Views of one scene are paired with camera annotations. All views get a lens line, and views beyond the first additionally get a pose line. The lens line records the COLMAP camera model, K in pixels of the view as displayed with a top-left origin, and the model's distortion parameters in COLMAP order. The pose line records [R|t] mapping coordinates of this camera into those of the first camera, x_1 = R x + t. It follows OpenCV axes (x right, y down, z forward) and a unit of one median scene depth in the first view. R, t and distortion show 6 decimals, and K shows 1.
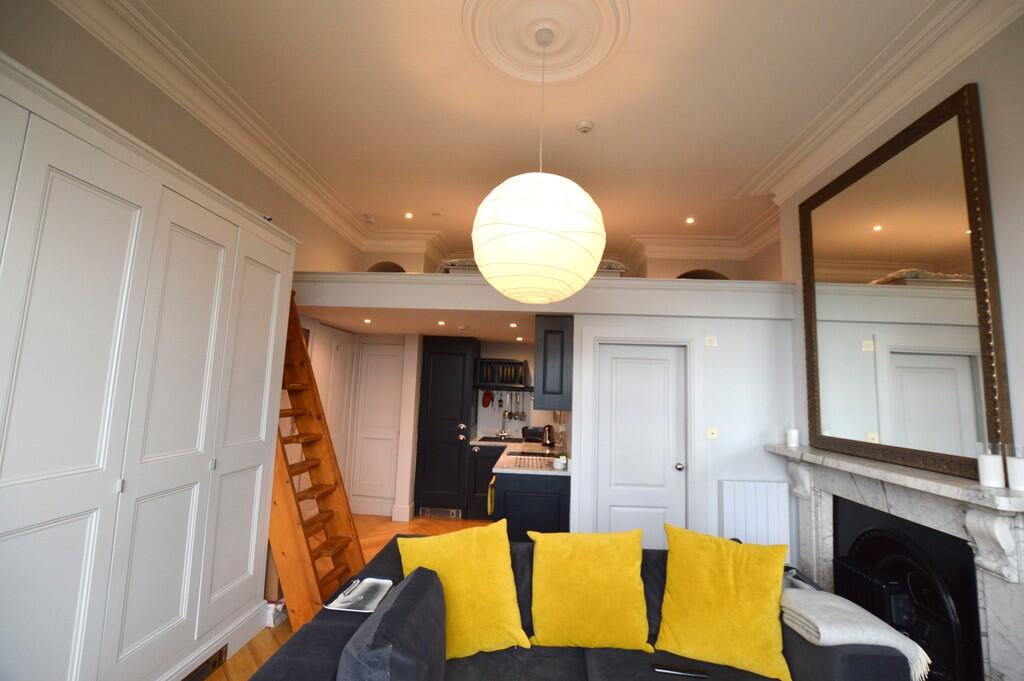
lens RADIAL K [[457.7, 0, 512.7], [0, 457.7, 337.7], [0, 0, 1]] dist [-0.024903, 0.002878]
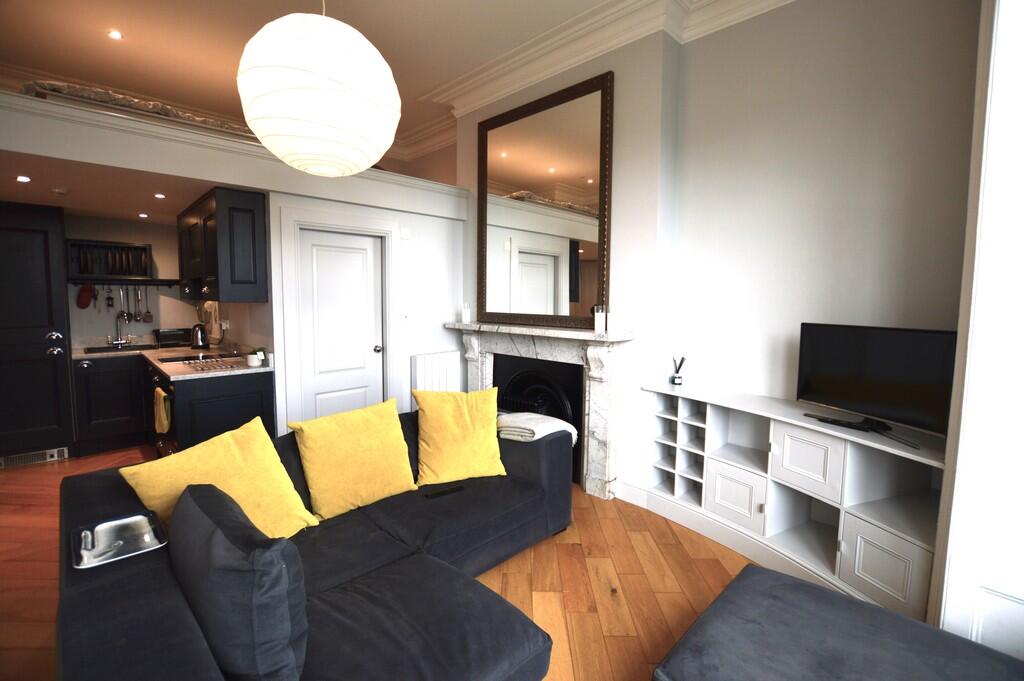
lens RADIAL K [[457.7, 0, 512.0], [0, 457.7, 336.7], [0, 0, 1]] dist [-0.024903, 0.002878]
pose [[0.674623, -0.091331, 0.732490, -0.243857], [-0.071392, 0.979591, 0.187893, 0.027554], [-0.734702, -0.179051, 0.654335, 0.050783]]
